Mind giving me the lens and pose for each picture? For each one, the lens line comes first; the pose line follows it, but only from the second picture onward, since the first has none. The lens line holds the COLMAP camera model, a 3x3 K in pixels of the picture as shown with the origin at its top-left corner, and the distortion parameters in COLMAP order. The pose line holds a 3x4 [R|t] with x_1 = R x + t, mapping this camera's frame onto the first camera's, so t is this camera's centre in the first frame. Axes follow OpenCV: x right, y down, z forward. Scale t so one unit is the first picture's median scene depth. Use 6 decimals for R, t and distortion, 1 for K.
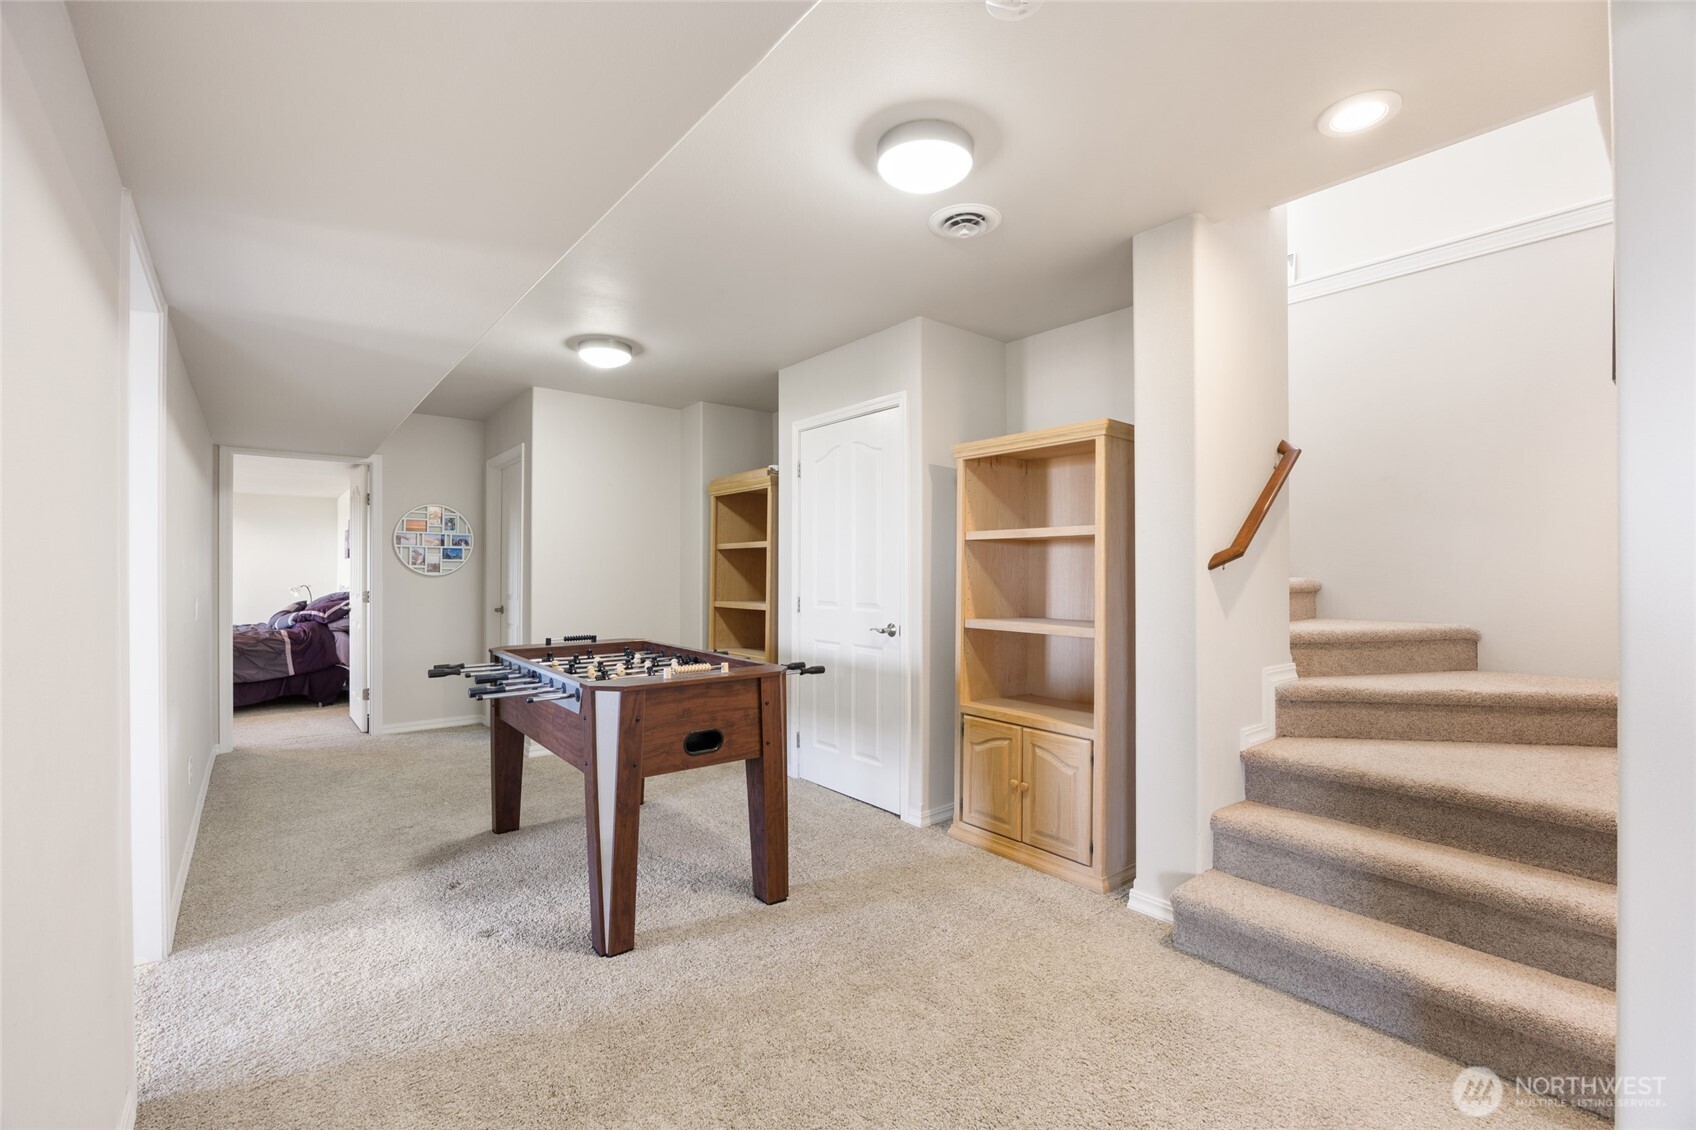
lens RADIAL K [[736.0, 0, 847.7], [0, 736.0, 570.1], [0, 0, 1]] dist [-0.010052, 0.000557]
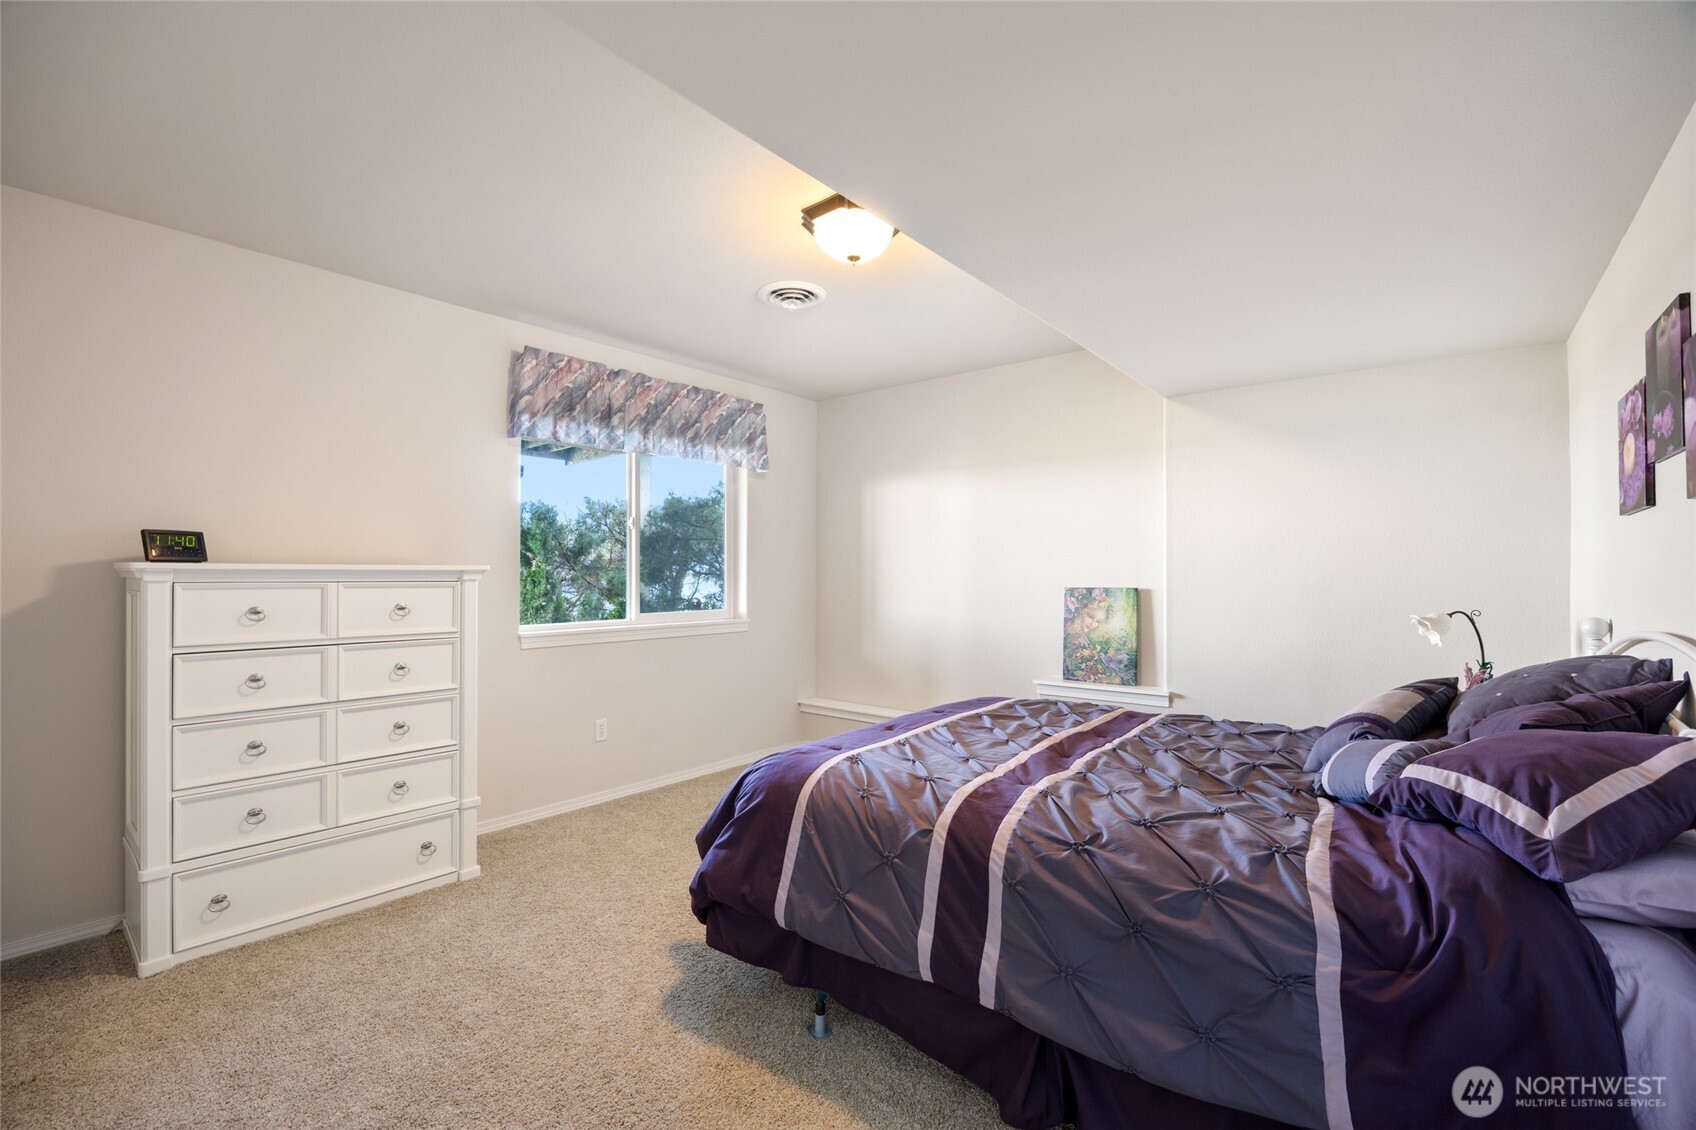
lens RADIAL K [[736.0, 0, 848.9], [0, 736.0, 564.9], [0, 0, 1]] dist [-0.010052, 0.000557]
pose [[0.200054, -0.006905, -0.979761, -0.765821], [0.005442, 0.999968, -0.005936, 0.002530], [0.979770, -0.004145, 0.200085, 1.067219]]
